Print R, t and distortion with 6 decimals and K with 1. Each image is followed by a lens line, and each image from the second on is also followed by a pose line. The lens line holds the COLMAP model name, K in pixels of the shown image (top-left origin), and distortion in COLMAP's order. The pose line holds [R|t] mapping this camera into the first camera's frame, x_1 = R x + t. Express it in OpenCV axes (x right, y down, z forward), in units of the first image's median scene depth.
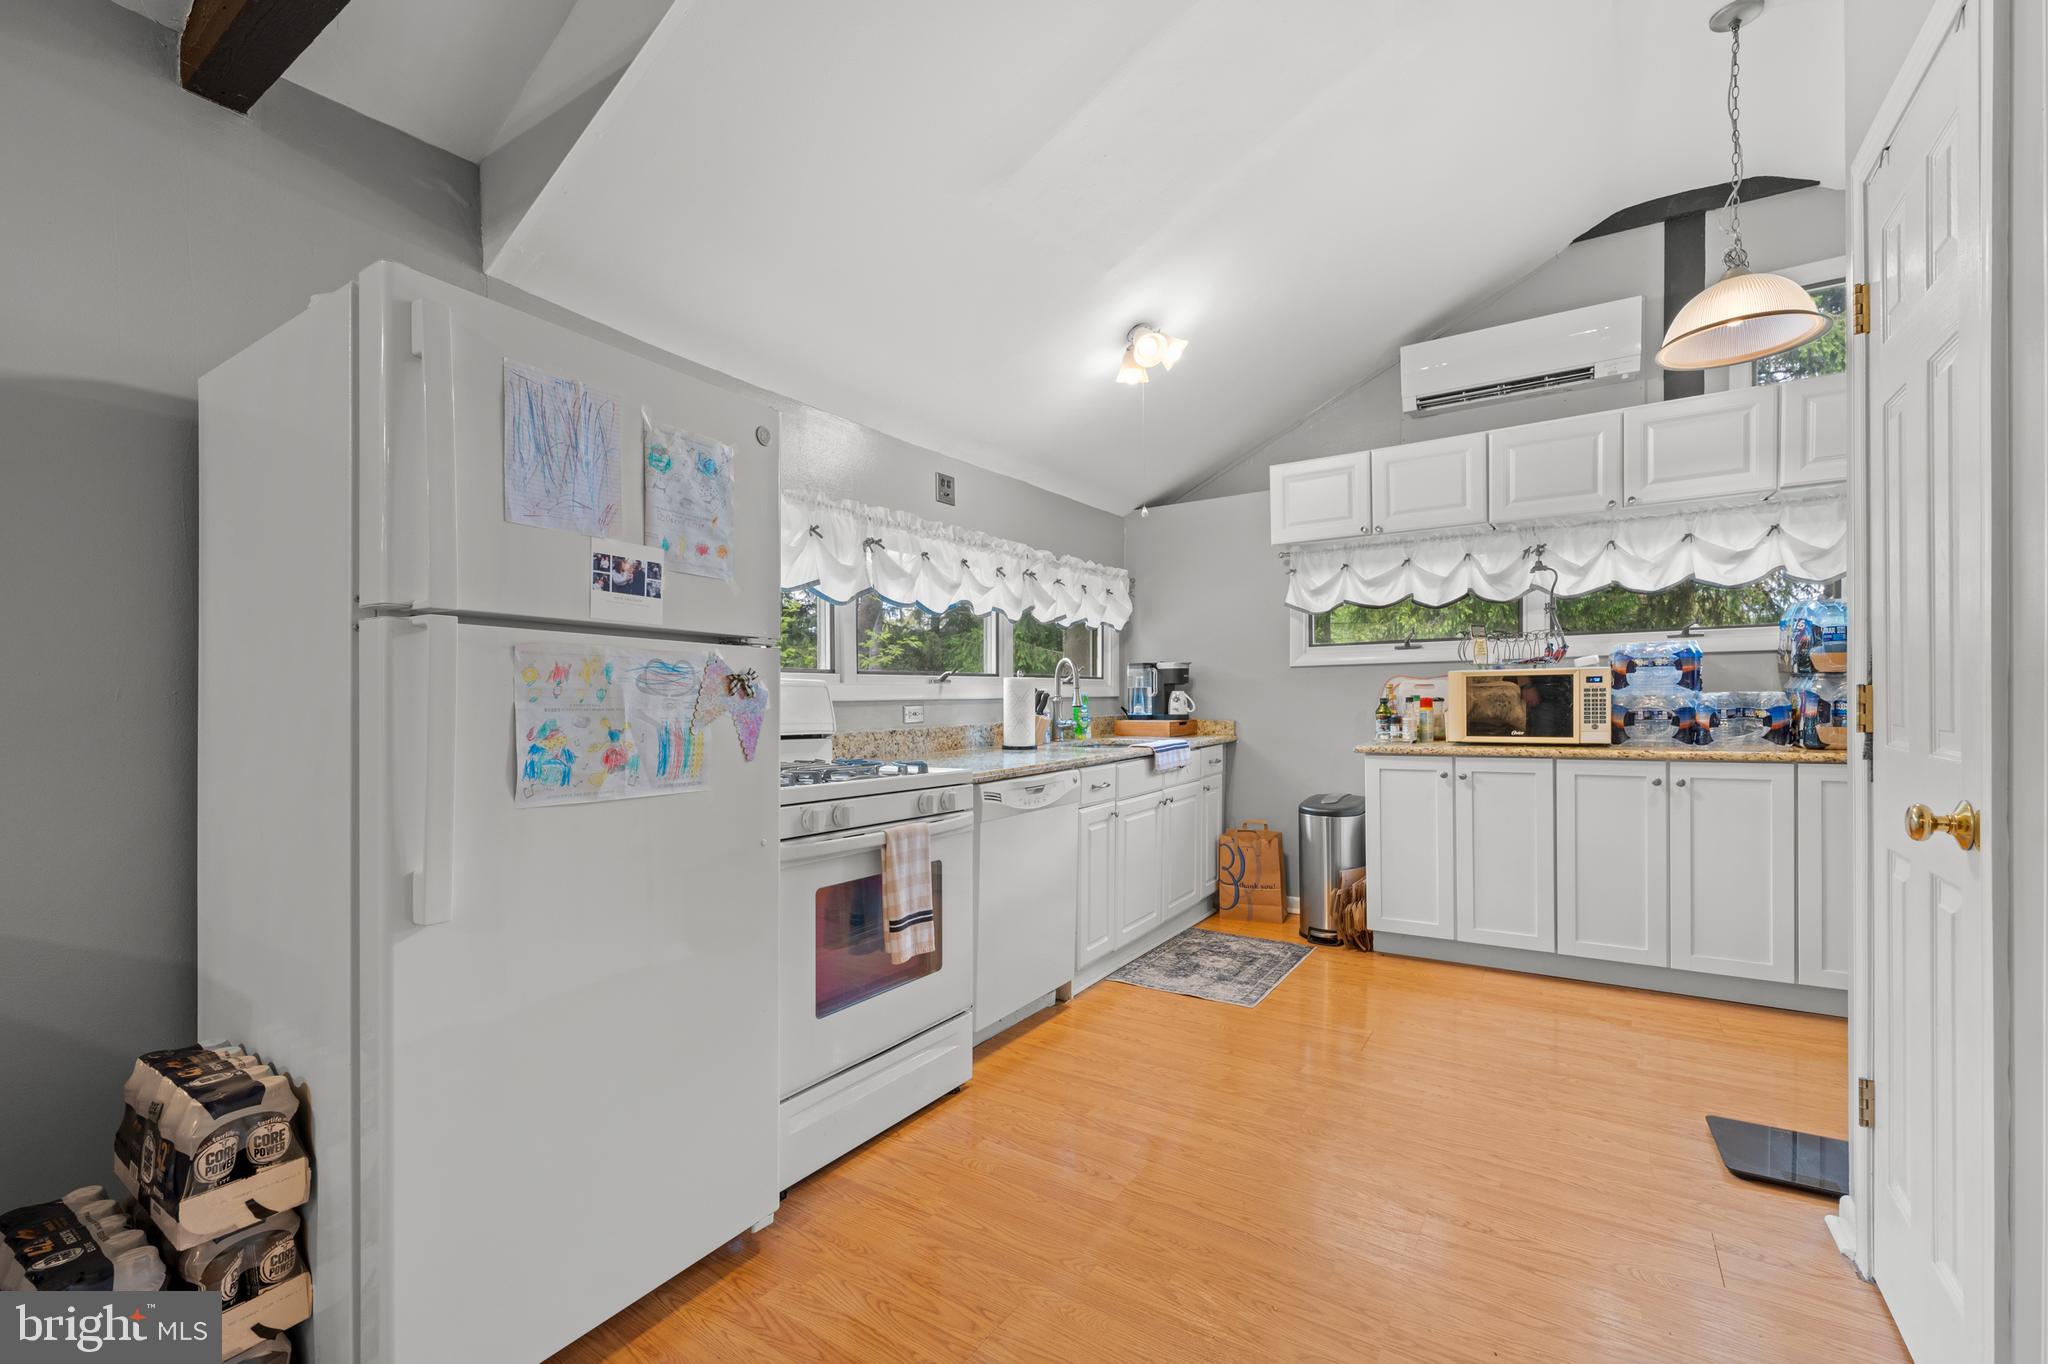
lens RADIAL K [[848.3, 0, 1039.0], [0, 848.3, 692.5], [0, 0, 1]] dist [0.000529, -0.000177]
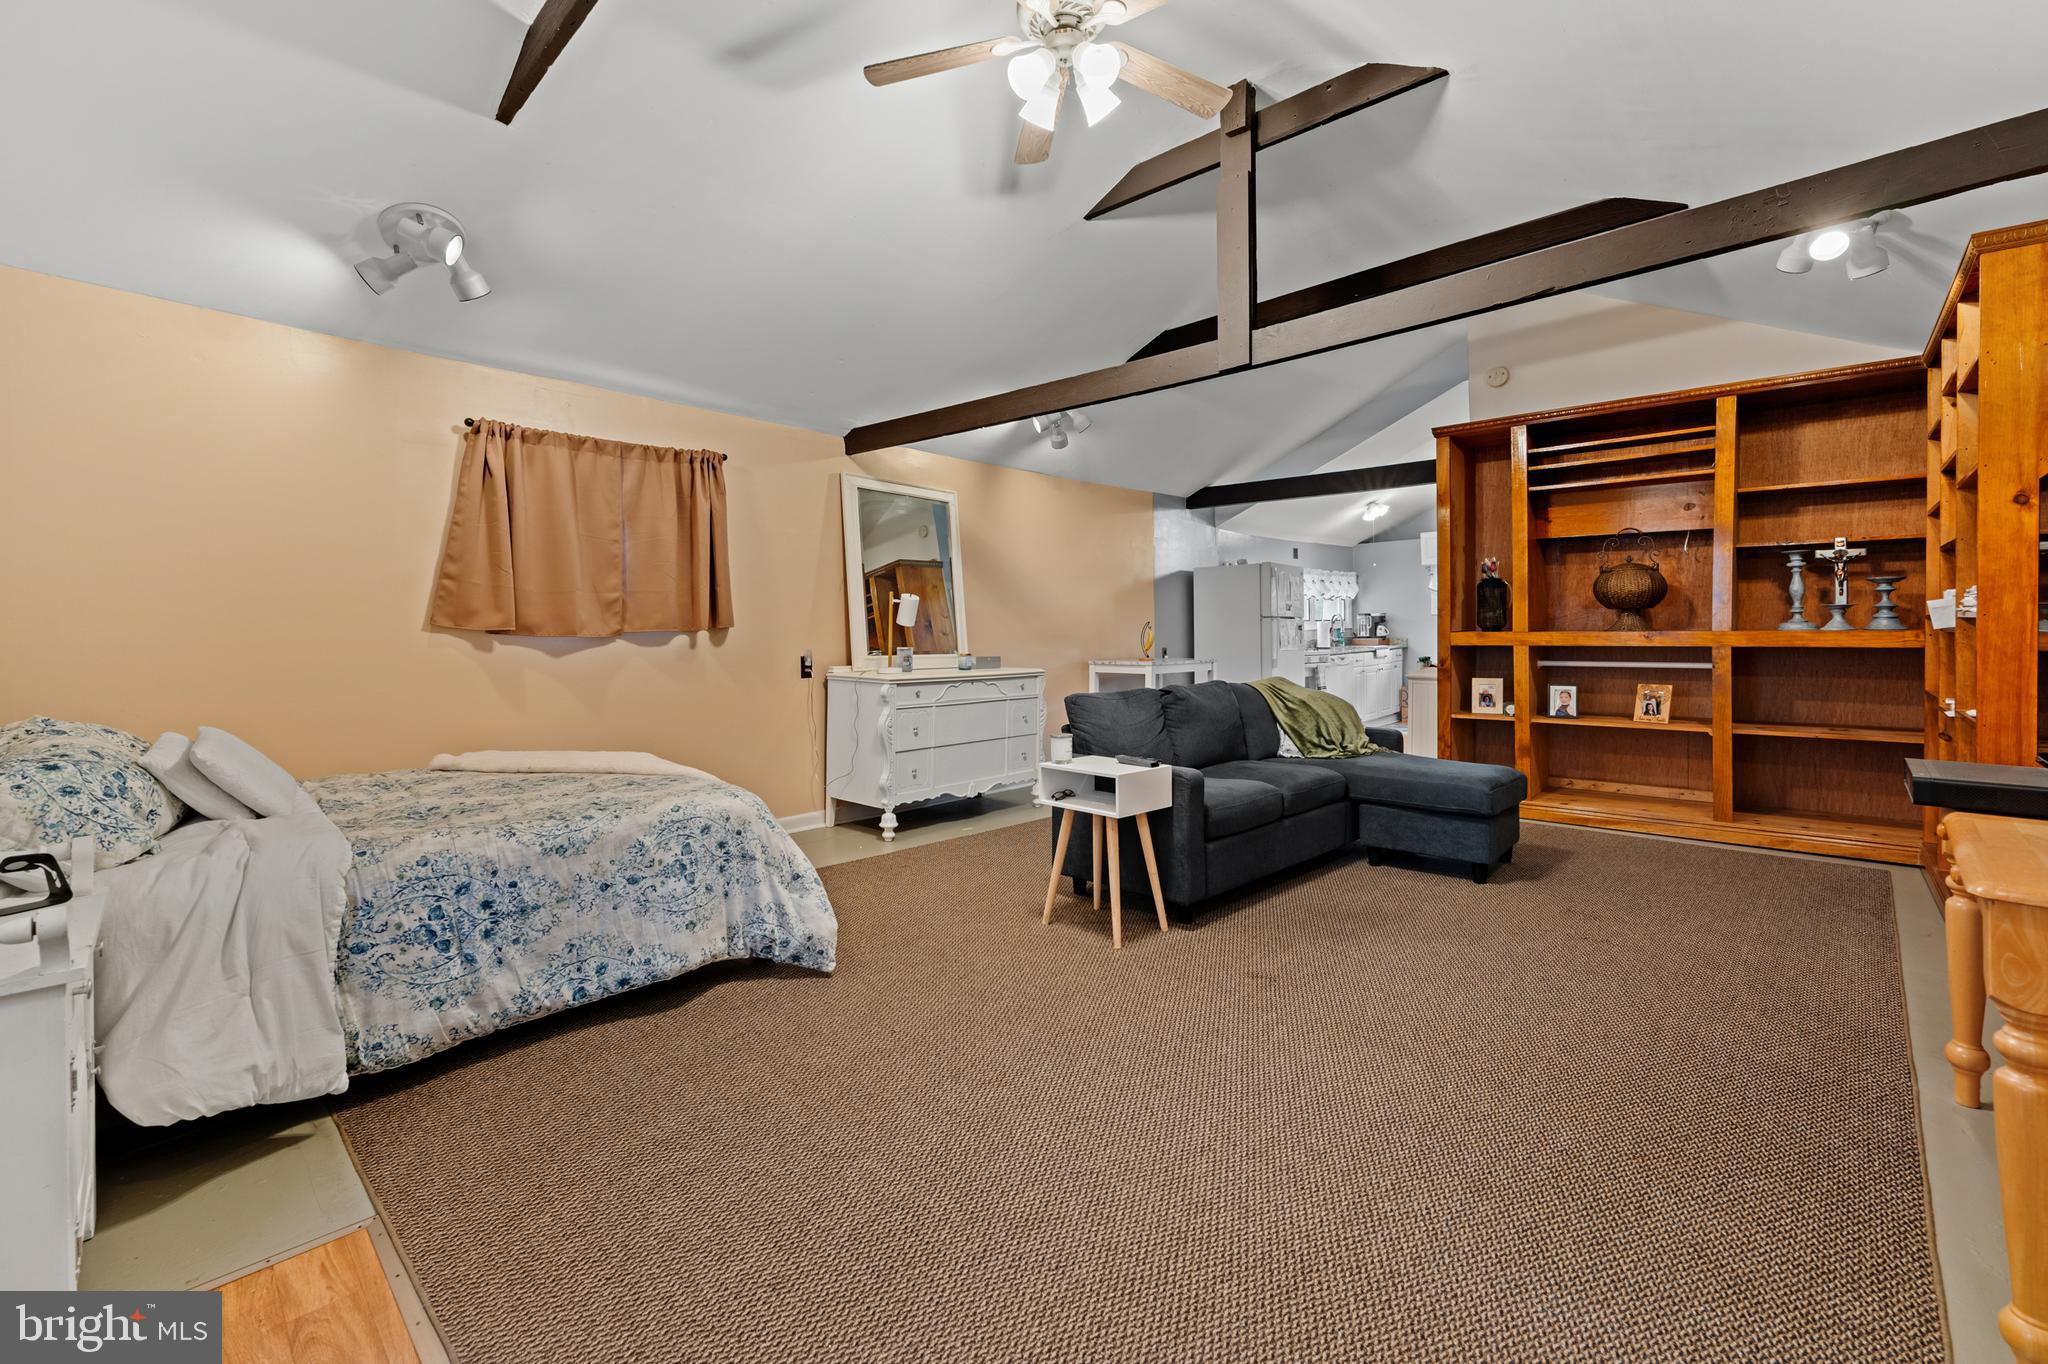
lens RADIAL K [[848.3, 0, 1021.4], [0, 848.3, 672.1], [0, 0, 1]] dist [0.000529, -0.000177]
pose [[0.983793, -0.016540, -0.178542, -0.584355], [0.024054, 0.998910, 0.040002, 0.013325], [0.177686, -0.043648, 0.983119, -2.178004]]
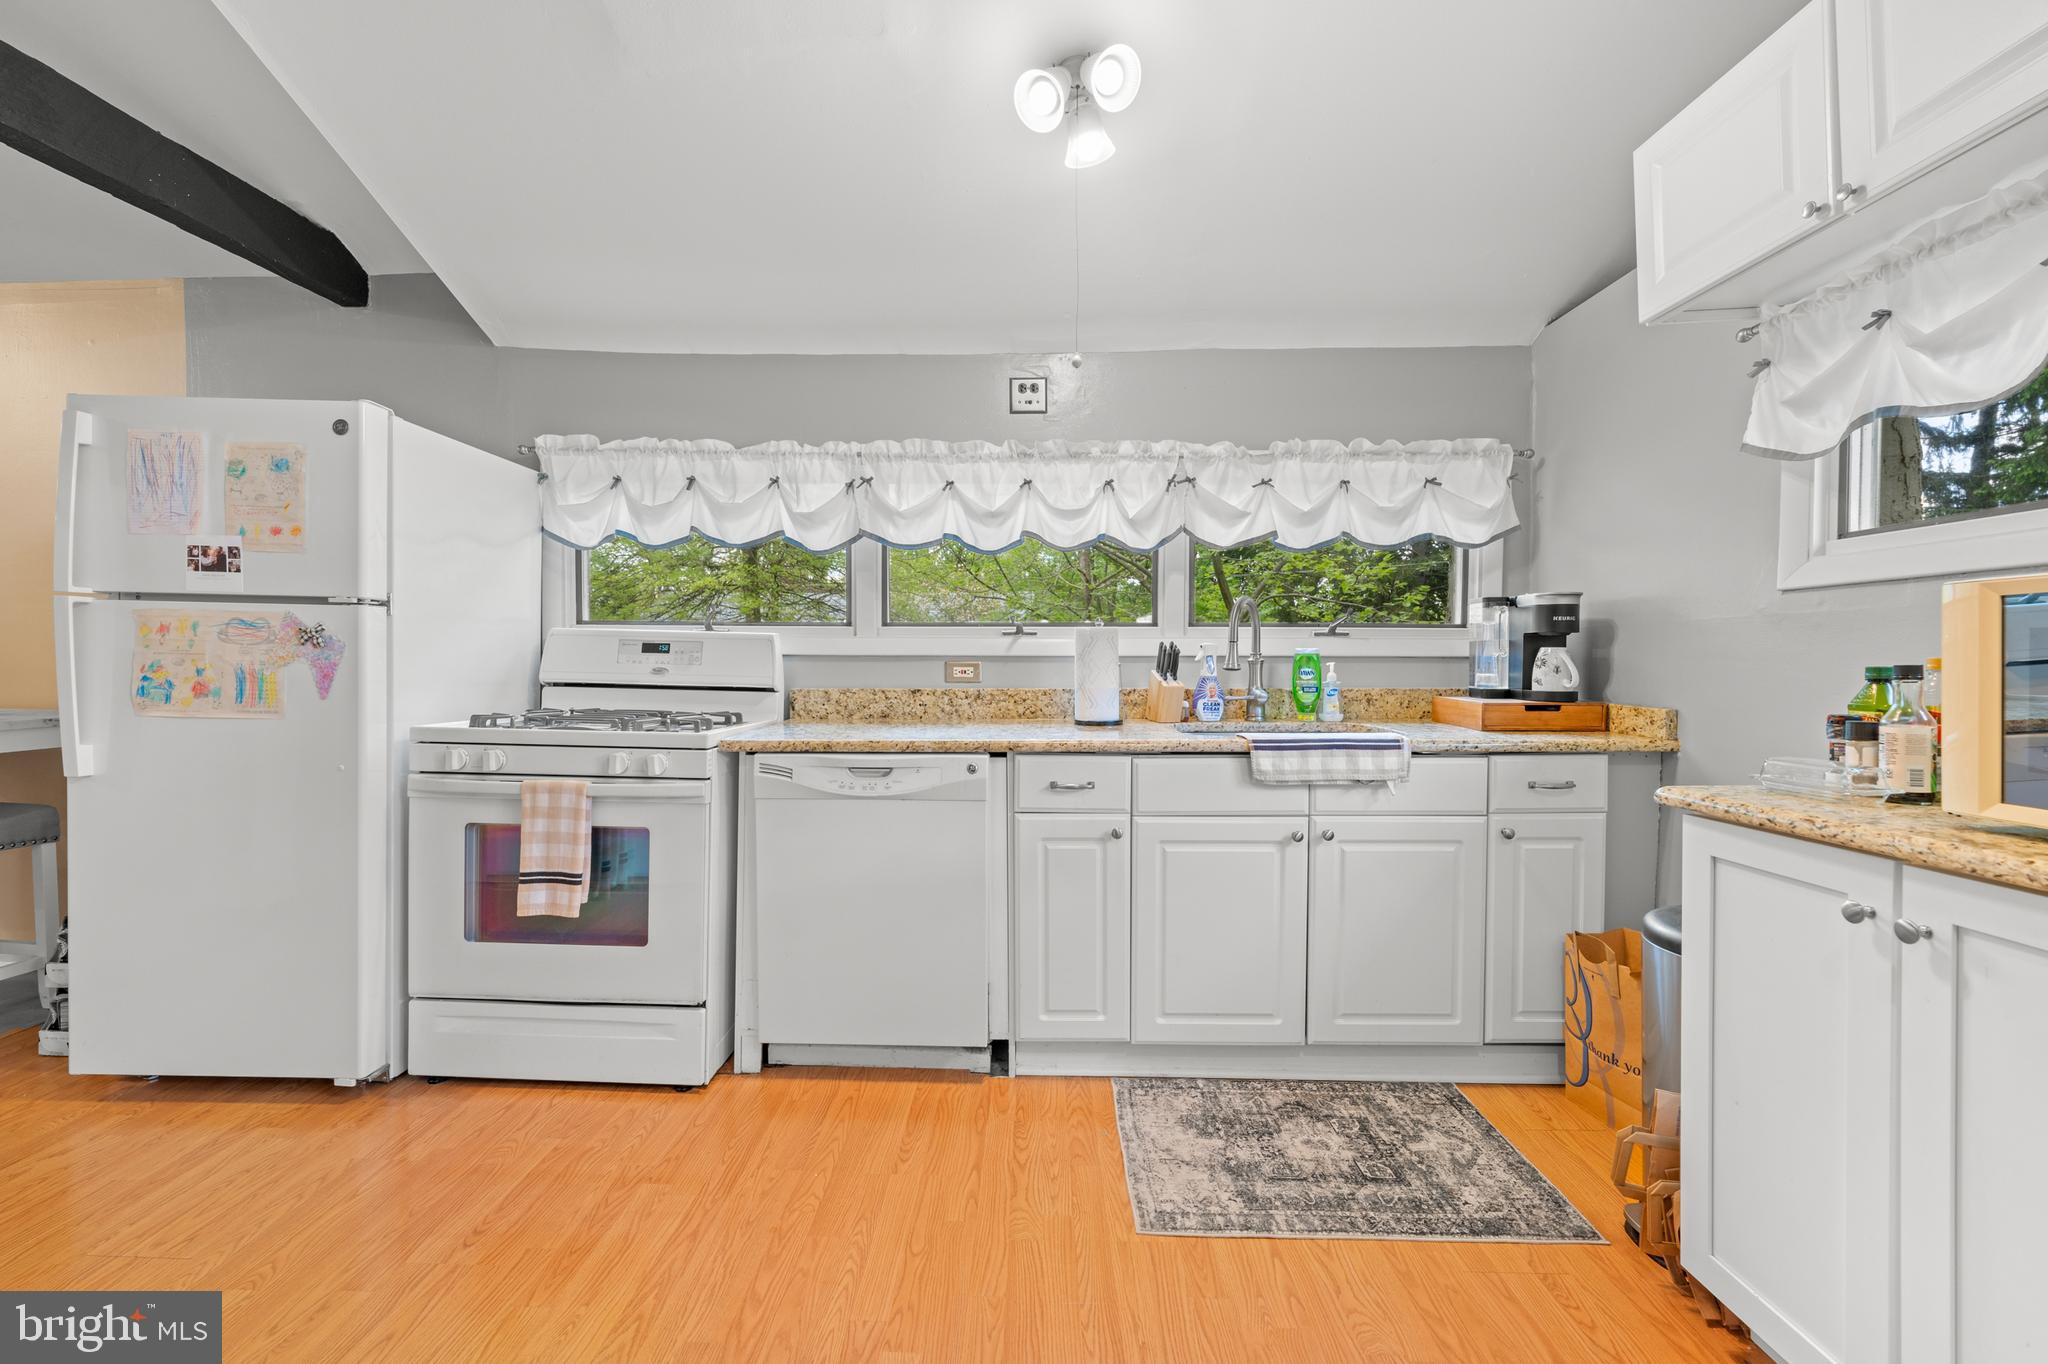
lens RADIAL K [[848.3, 0, 1030.4], [0, 848.3, 662.0], [0, 0, 1]] dist [0.000529, -0.000177]
pose [[0.530324, 0.016454, -0.847635, 0.676881], [-0.006145, 0.999860, 0.015564, 0.001359], [0.847773, -0.003045, 0.530351, 0.667851]]
